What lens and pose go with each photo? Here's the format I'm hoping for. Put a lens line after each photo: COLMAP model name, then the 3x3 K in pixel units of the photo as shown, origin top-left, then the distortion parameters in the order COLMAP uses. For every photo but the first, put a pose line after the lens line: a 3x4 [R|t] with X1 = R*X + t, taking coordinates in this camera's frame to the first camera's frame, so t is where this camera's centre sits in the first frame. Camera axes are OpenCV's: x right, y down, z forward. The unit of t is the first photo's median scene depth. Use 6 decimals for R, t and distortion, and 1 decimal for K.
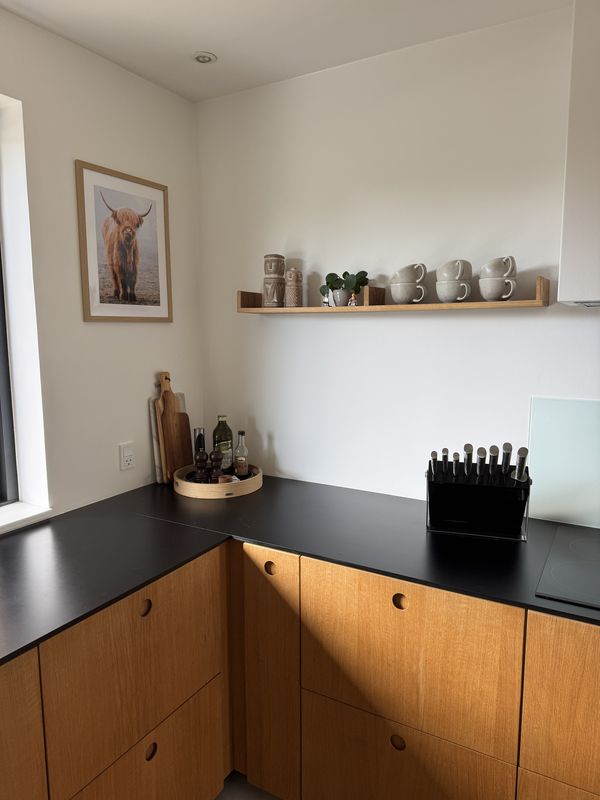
lens RADIAL K [[571.8, 0, 300.0], [0, 571.8, 400.0], [0, 0, 1]] dist [0.083926, -0.112452]
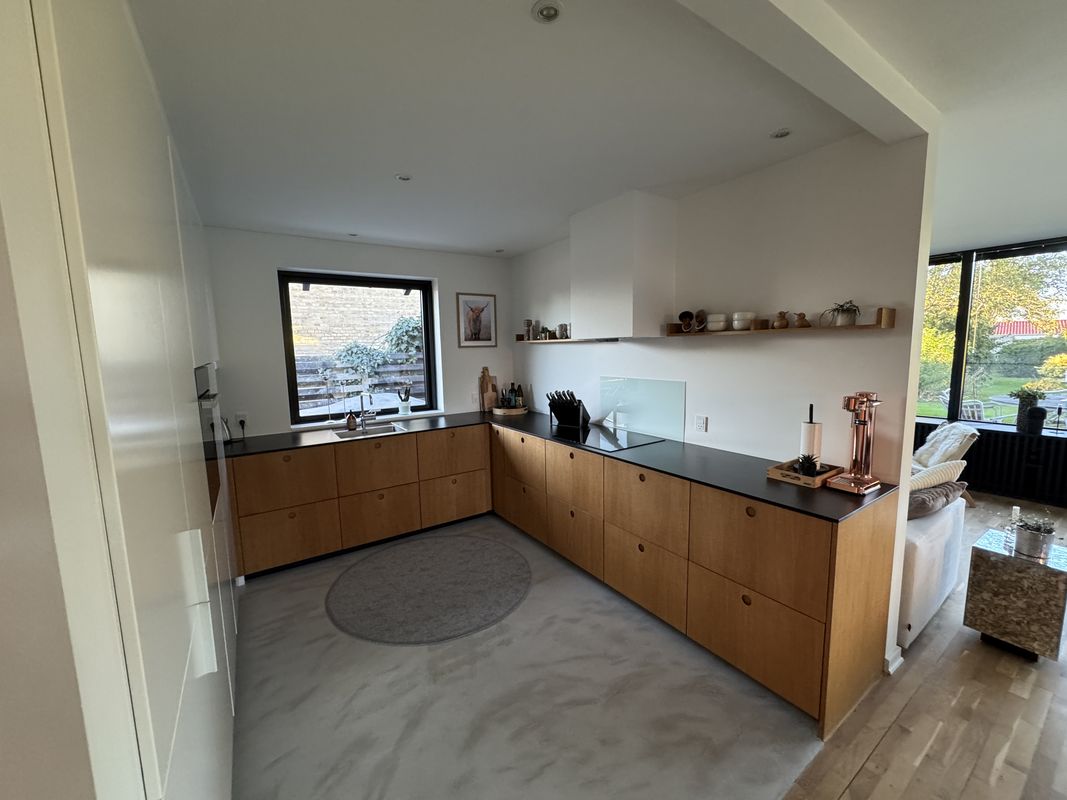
lens RADIAL K [[432.3, 0, 534.8], [0, 432.3, 398.7], [0, 0, 1]] dist [-0.001942, -0.000139]
pose [[0.898930, 0.035681, -0.436638, 0.824282], [-0.039845, 0.999206, -0.000380, 0.091166], [0.436278, 0.017739, 0.899637, -0.679051]]
